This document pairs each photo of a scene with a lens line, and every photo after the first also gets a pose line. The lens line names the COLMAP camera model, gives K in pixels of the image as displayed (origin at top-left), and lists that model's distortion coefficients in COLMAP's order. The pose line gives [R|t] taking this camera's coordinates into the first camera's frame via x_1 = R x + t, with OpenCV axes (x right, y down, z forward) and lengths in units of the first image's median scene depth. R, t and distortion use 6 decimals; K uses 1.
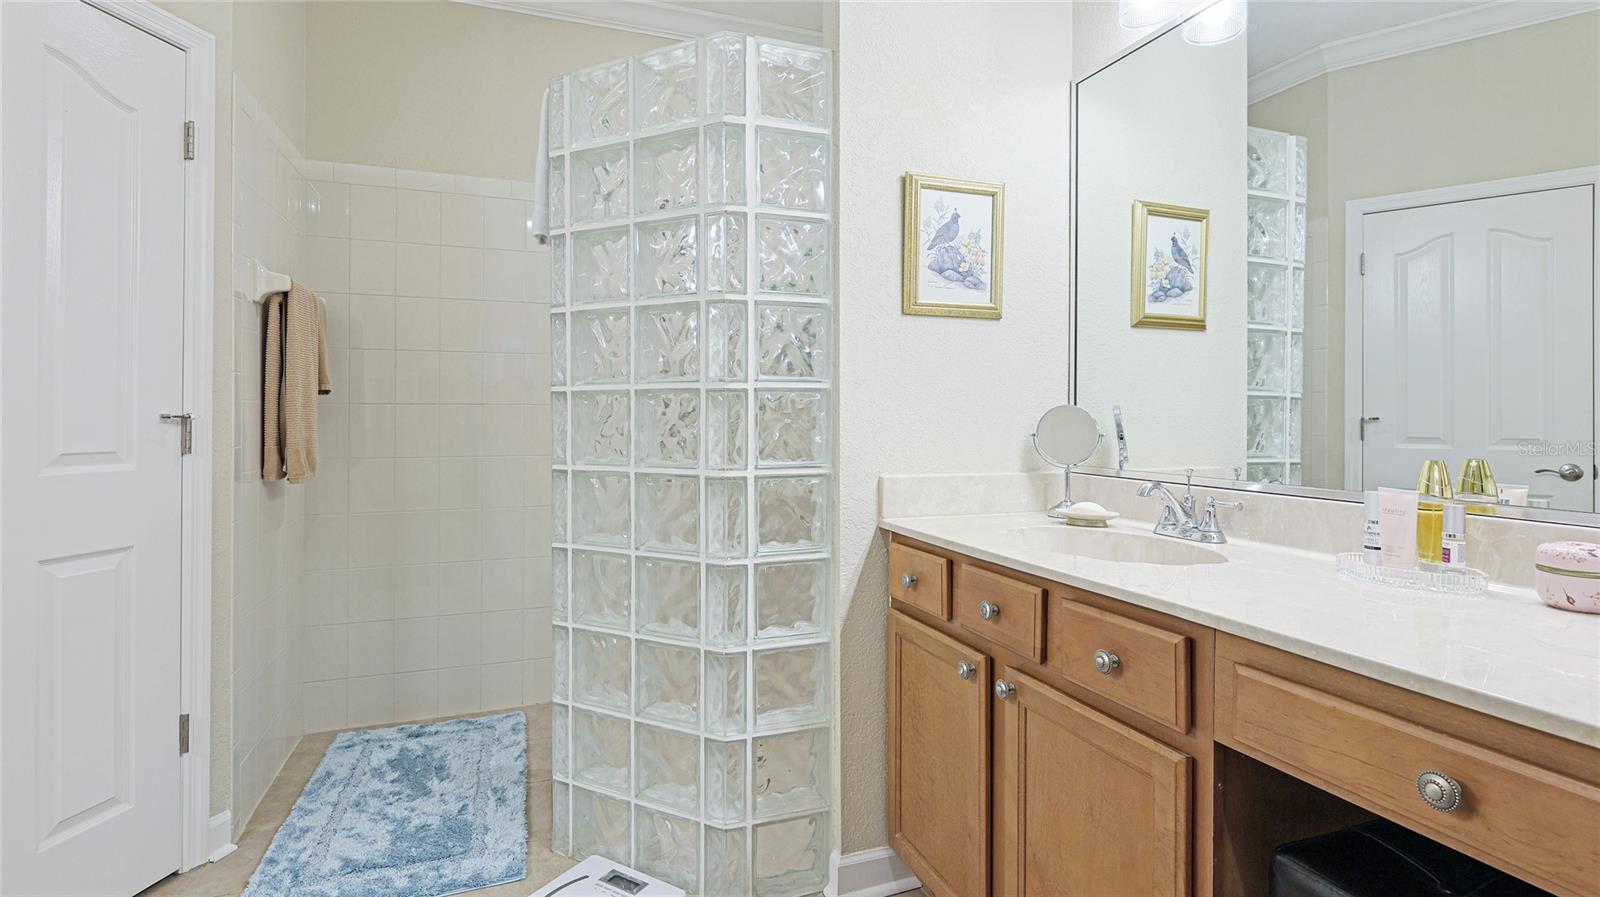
lens RADIAL K [[761.8, 0, 811.4], [0, 761.8, 413.1], [0, 0, 1]] dist [-0.000431, 0.000609]
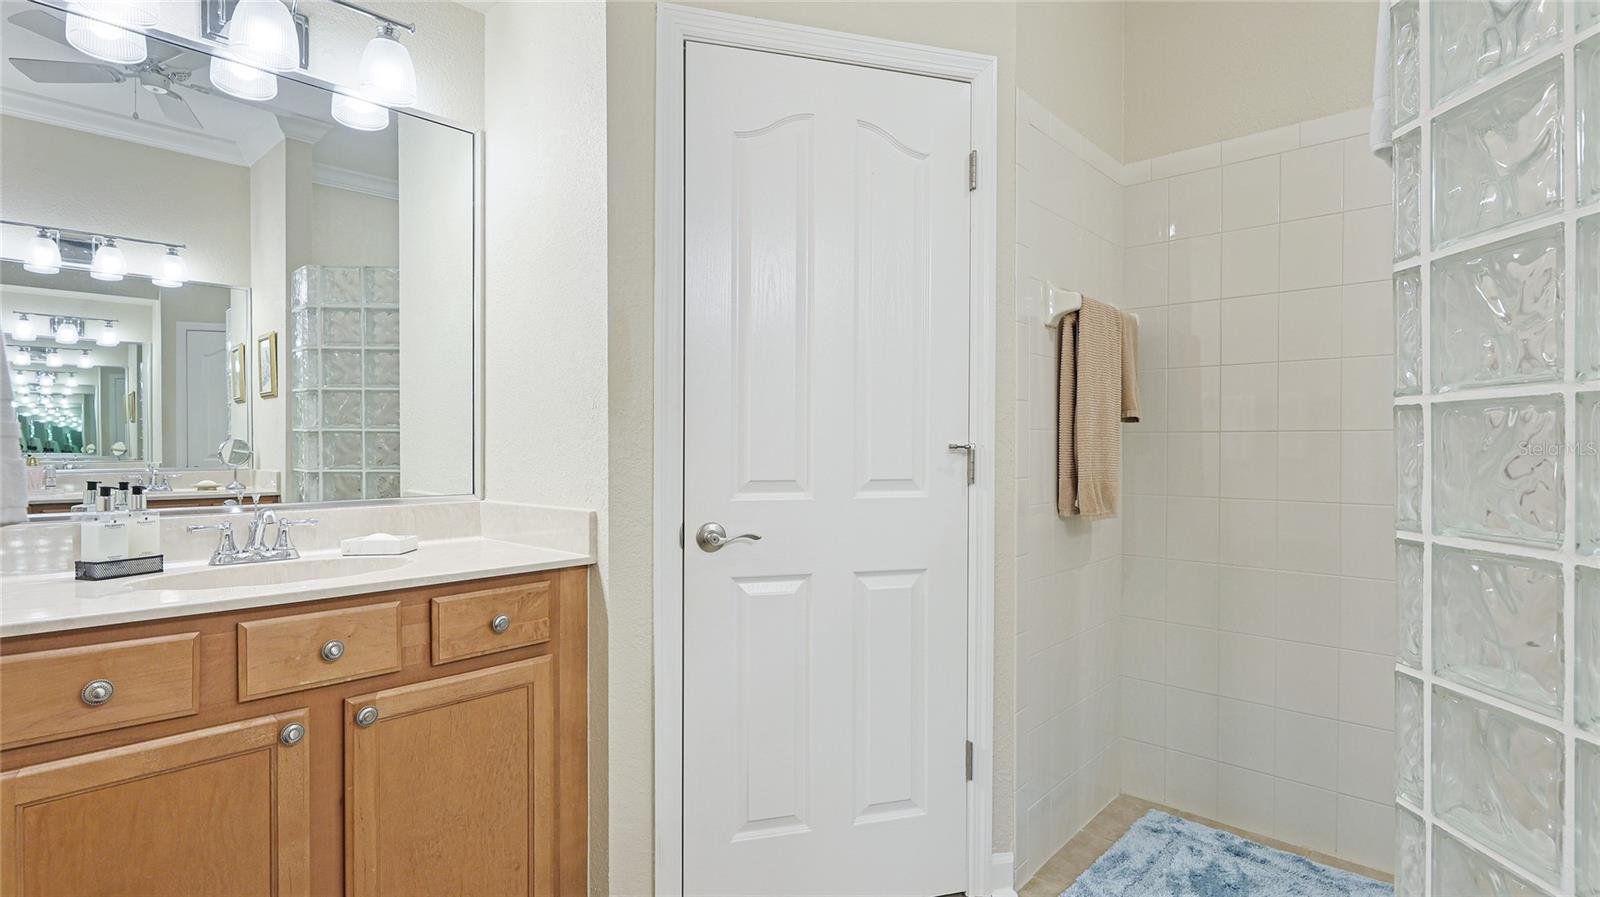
lens RADIAL K [[761.8, 0, 804.6], [0, 761.8, 449.3], [0, 0, 1]] dist [-0.000431, 0.000609]
pose [[0.436277, 0.005850, -0.899793, -0.009819], [0.001391, 0.999973, 0.007175, 0.000399], [0.899811, -0.004382, 0.436257, 0.308243]]
